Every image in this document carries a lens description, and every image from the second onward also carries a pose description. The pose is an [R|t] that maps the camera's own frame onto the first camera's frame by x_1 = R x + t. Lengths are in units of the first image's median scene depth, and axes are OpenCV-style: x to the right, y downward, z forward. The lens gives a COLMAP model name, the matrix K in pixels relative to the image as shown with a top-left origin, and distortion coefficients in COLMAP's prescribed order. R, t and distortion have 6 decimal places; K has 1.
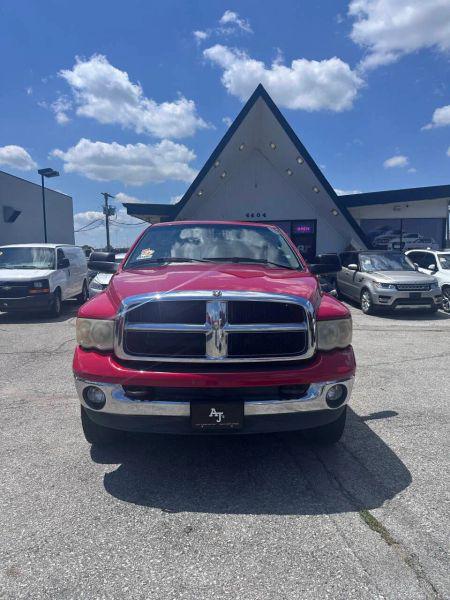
lens RADIAL K [[424.9, 0, 220.3], [0, 424.9, 299.9], [0, 0, 1]] dist [0.035723, -0.042532]
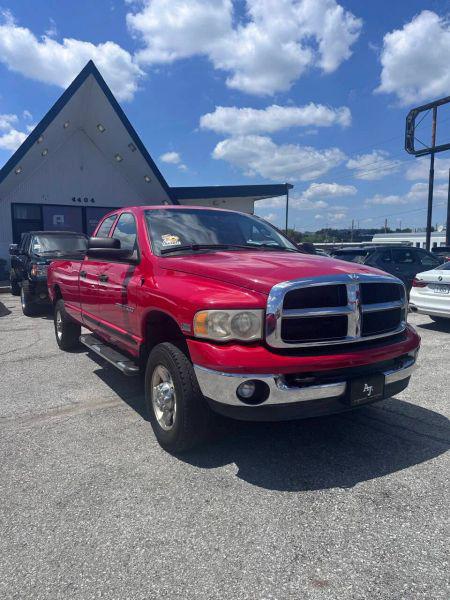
lens RADIAL K [[424.9, 0, 224.7], [0, 424.9, 297.8], [0, 0, 1]] dist [0.035723, -0.042532]
pose [[0.868229, -0.055567, 0.493042, -0.795684], [0.045428, 0.998438, 0.032529, -0.012838], [-0.494079, -0.005845, 0.869397, 0.221492]]
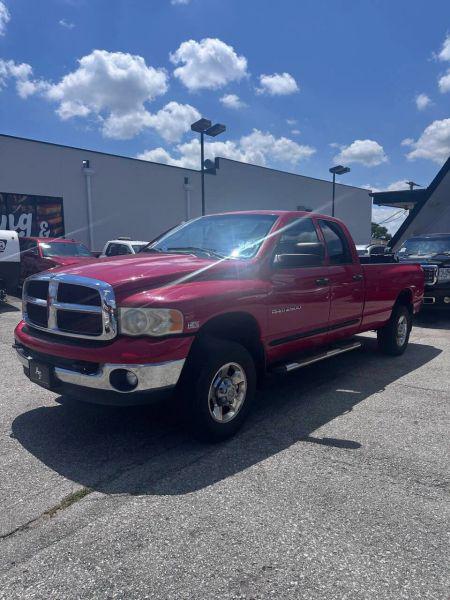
lens RADIAL K [[424.9, 0, 225.0], [0, 424.9, 298.8], [0, 0, 1]] dist [0.035723, -0.042532]
pose [[0.734731, 0.068681, -0.674873, 1.148664], [-0.059438, 0.997553, 0.036810, -0.023730], [0.675750, 0.013068, 0.737015, 0.414672]]
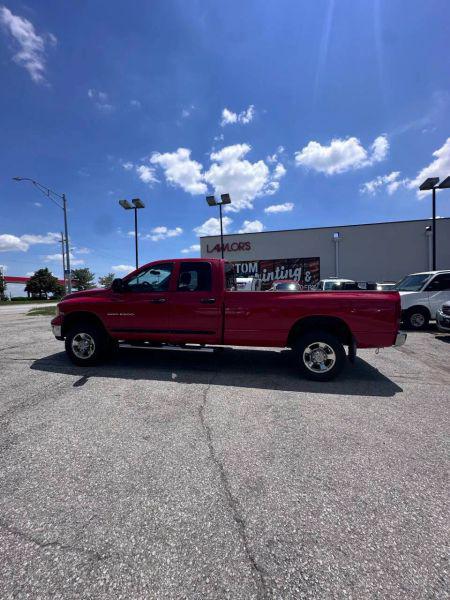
lens RADIAL K [[241.1, 0, 222.7], [0, 241.1, 299.9], [0, 0, 1]] dist [-0.005207, 0.001292]
pose [[-0.214199, 0.033340, -0.976221, 1.686289], [-0.076868, 0.995743, 0.050873, -0.163873], [0.973761, 0.085937, -0.210724, 2.463986]]
